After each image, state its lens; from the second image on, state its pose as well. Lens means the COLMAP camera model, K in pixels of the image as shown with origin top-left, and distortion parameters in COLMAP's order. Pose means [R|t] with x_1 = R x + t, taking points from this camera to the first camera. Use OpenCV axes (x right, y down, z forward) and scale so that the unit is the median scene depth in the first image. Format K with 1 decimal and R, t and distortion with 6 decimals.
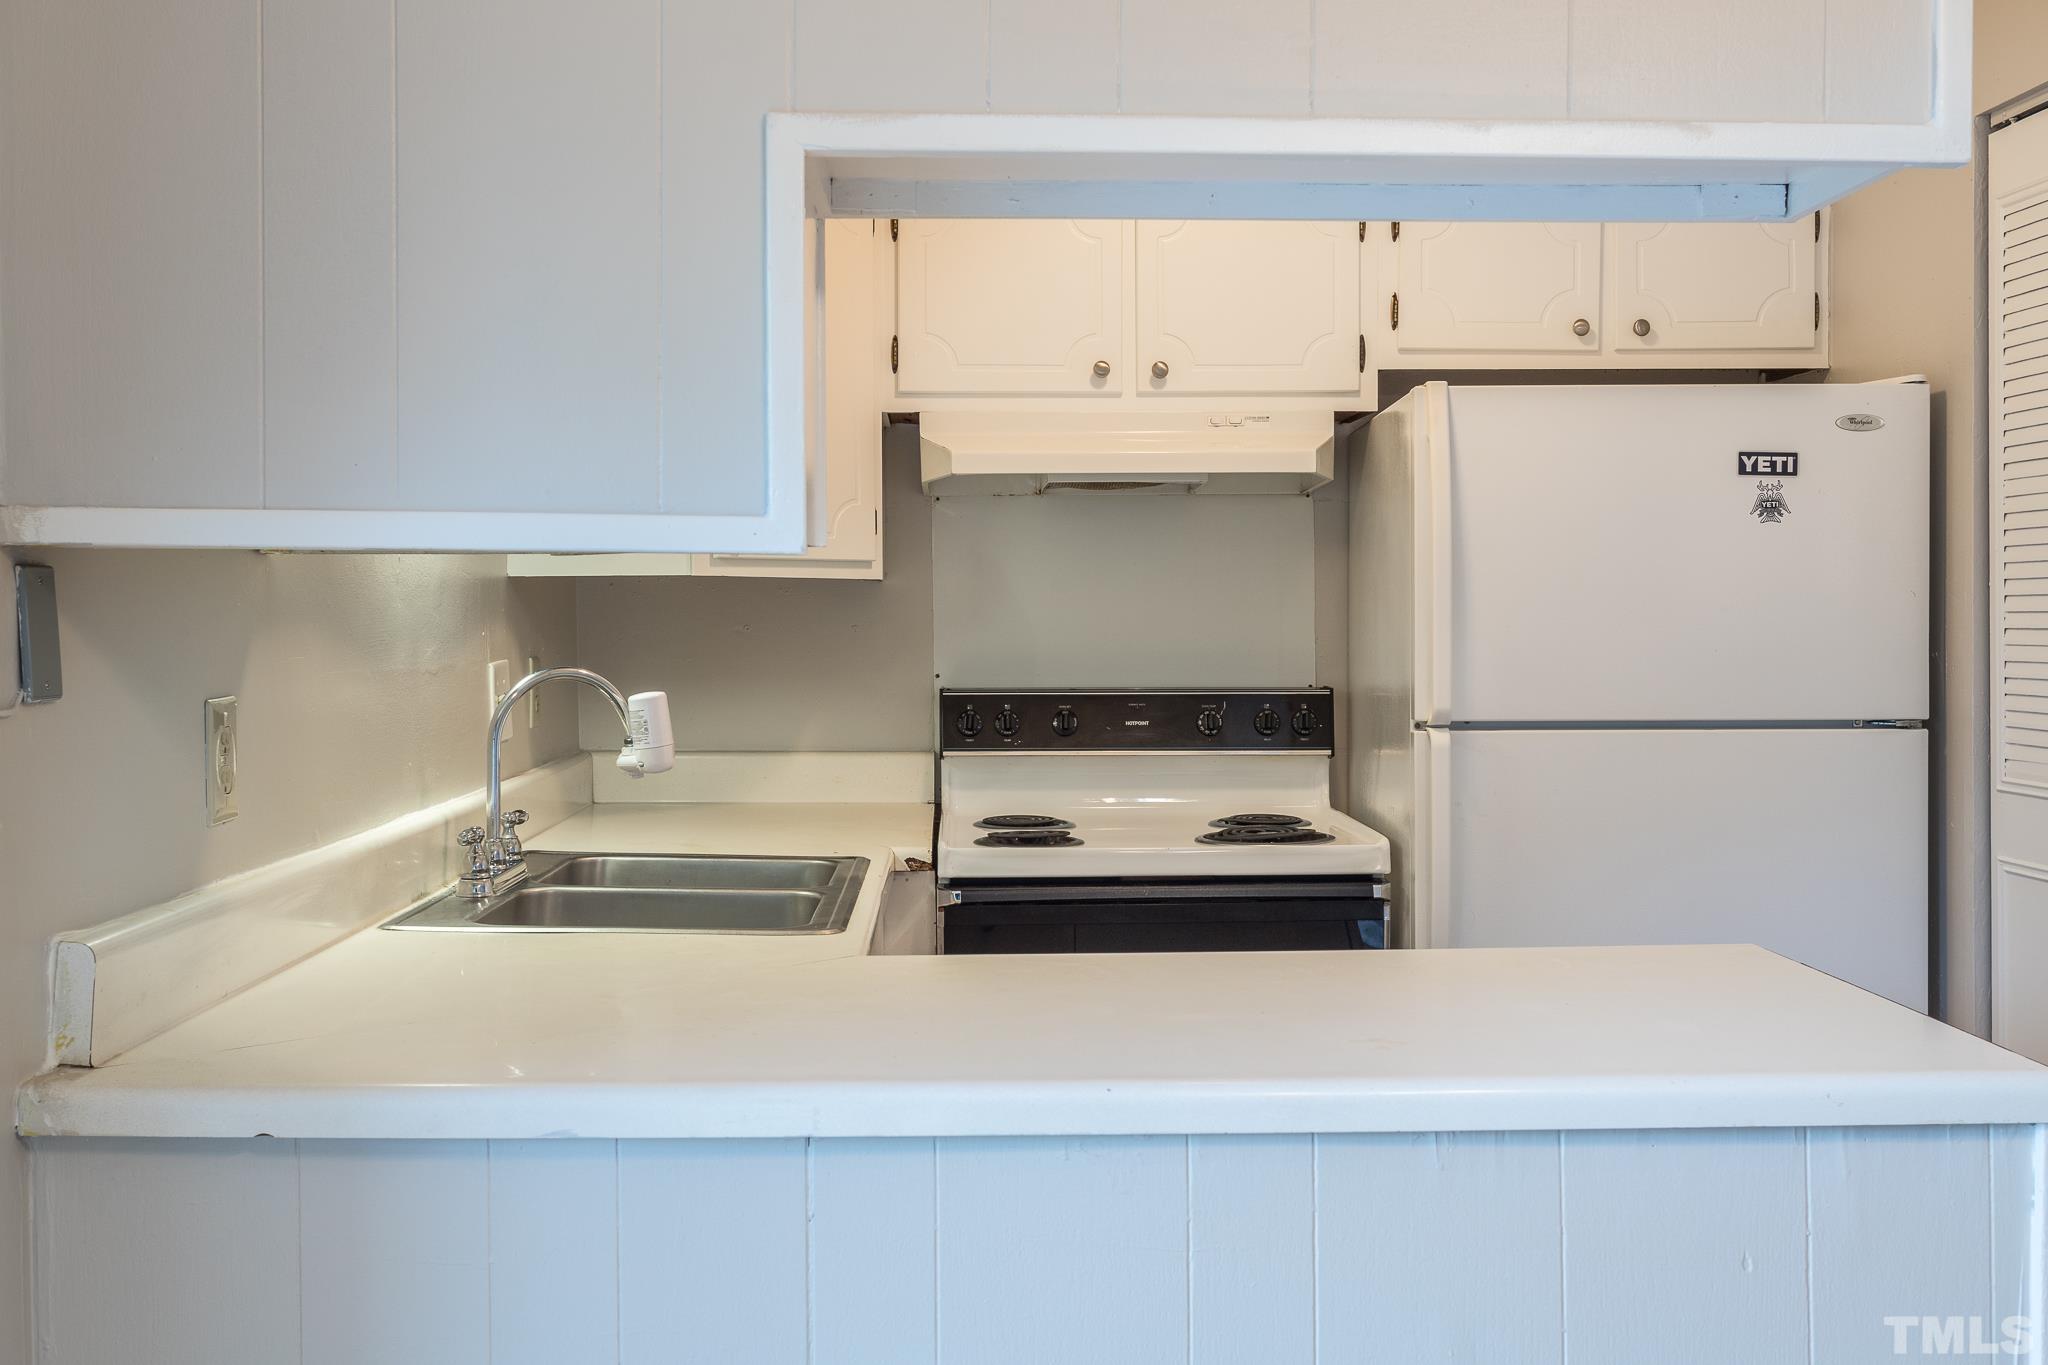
lens RADIAL K [[2046.0, 0, 1024.0], [0, 2046.0, 682.5], [0, 0, 1]] dist [0.006880, -0.001623]
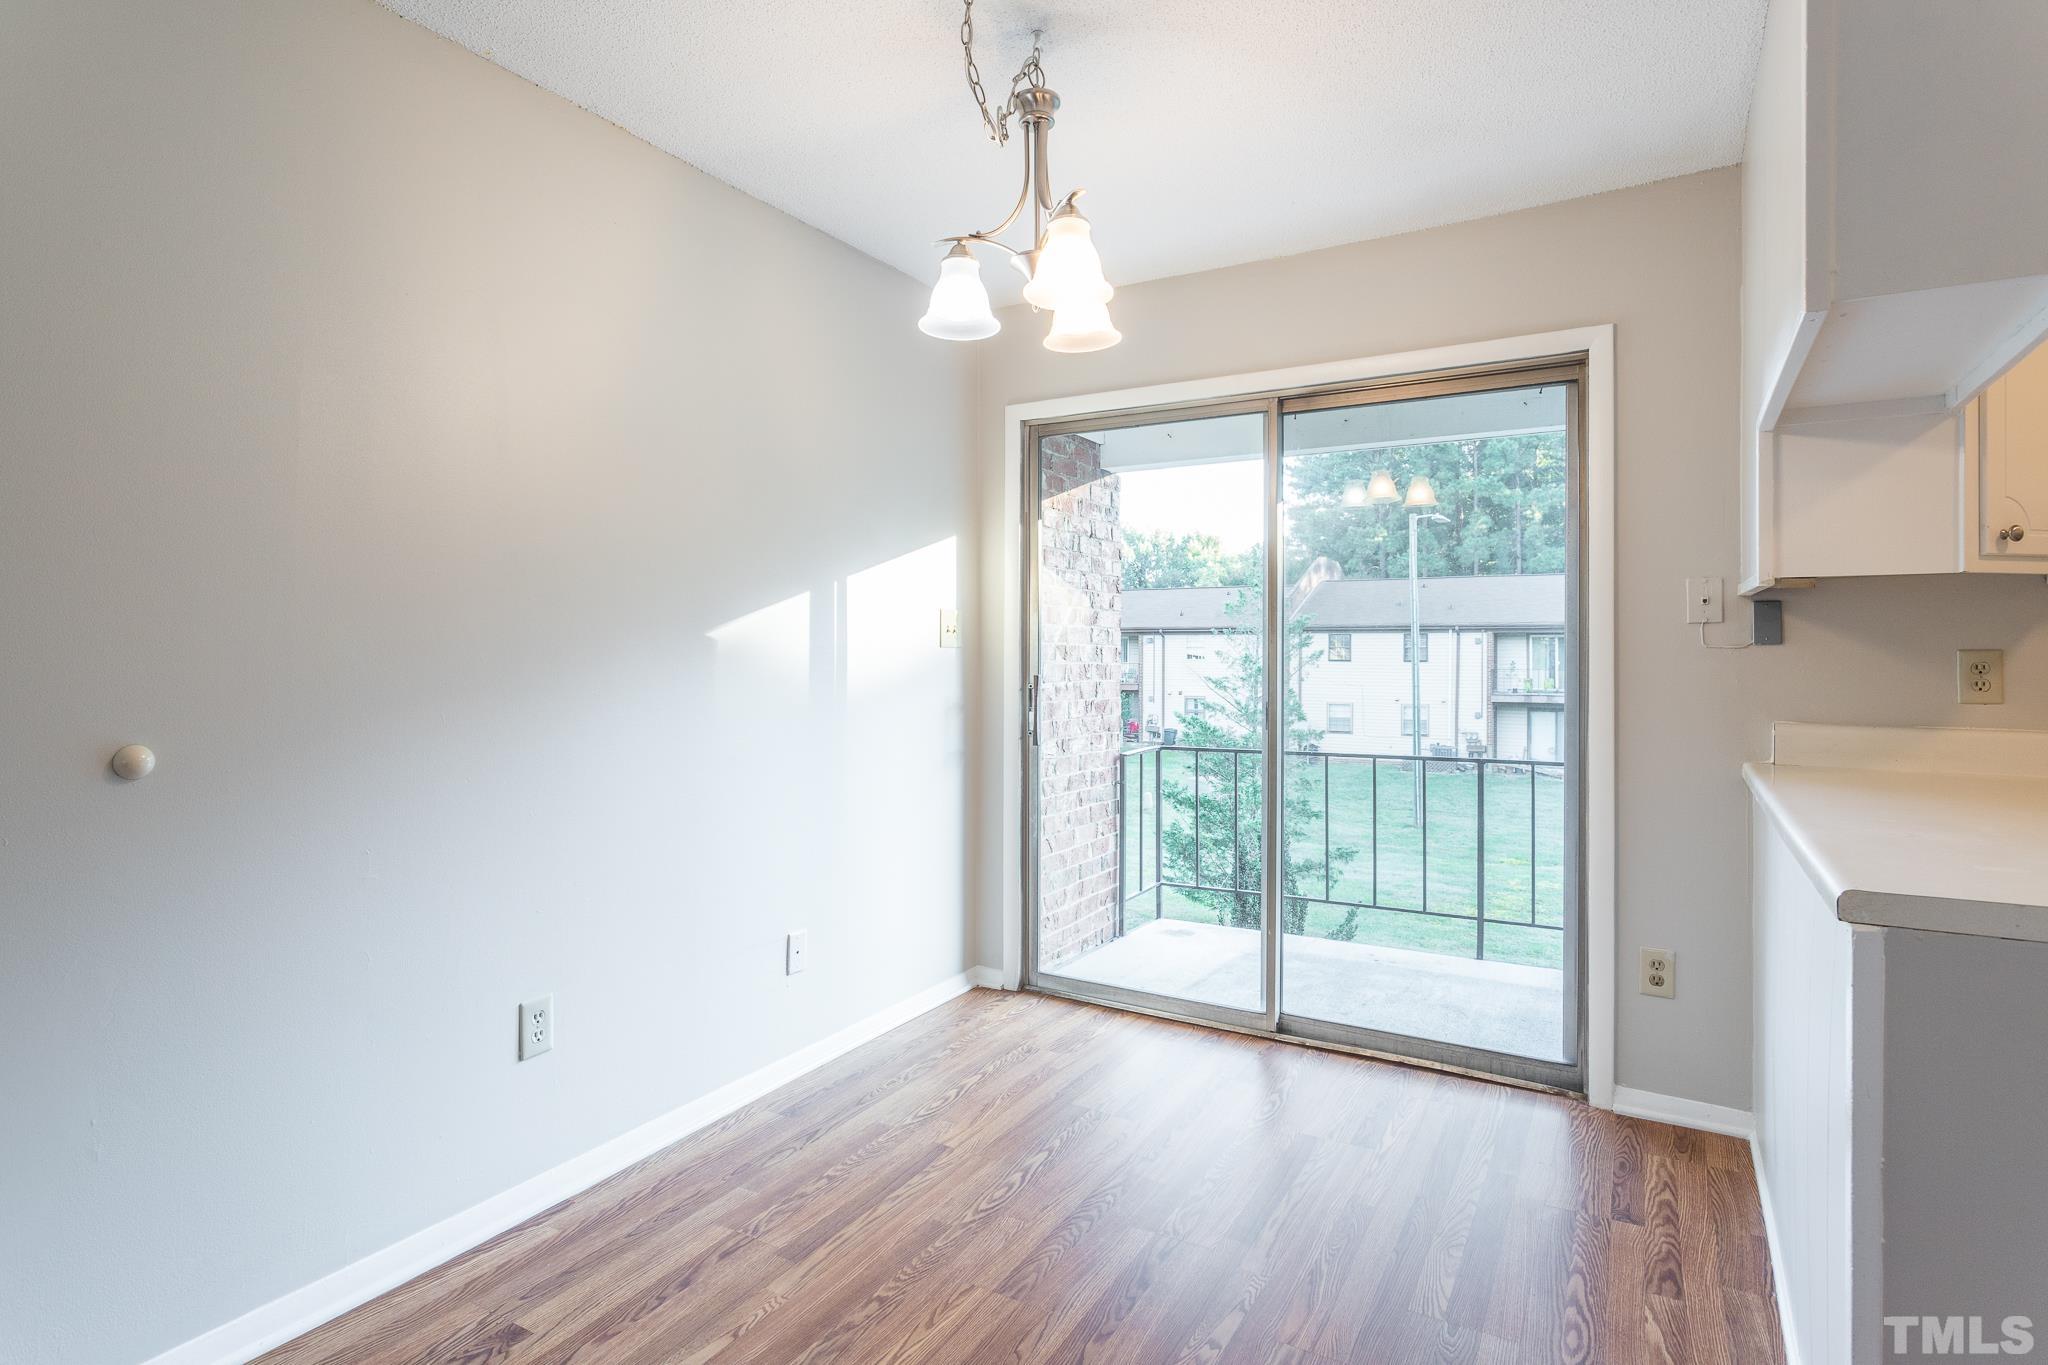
lens RADIAL K [[1062.8, 0, 1023.2], [0, 1062.8, 649.2], [0, 0, 1]] dist [-0.003900, -0.000215]
pose [[-0.543249, 0.000475, -0.839572, 0.673969], [-0.027492, 0.999454, 0.018354, 0.008523], [0.839122, 0.033052, -0.542939, 0.416638]]
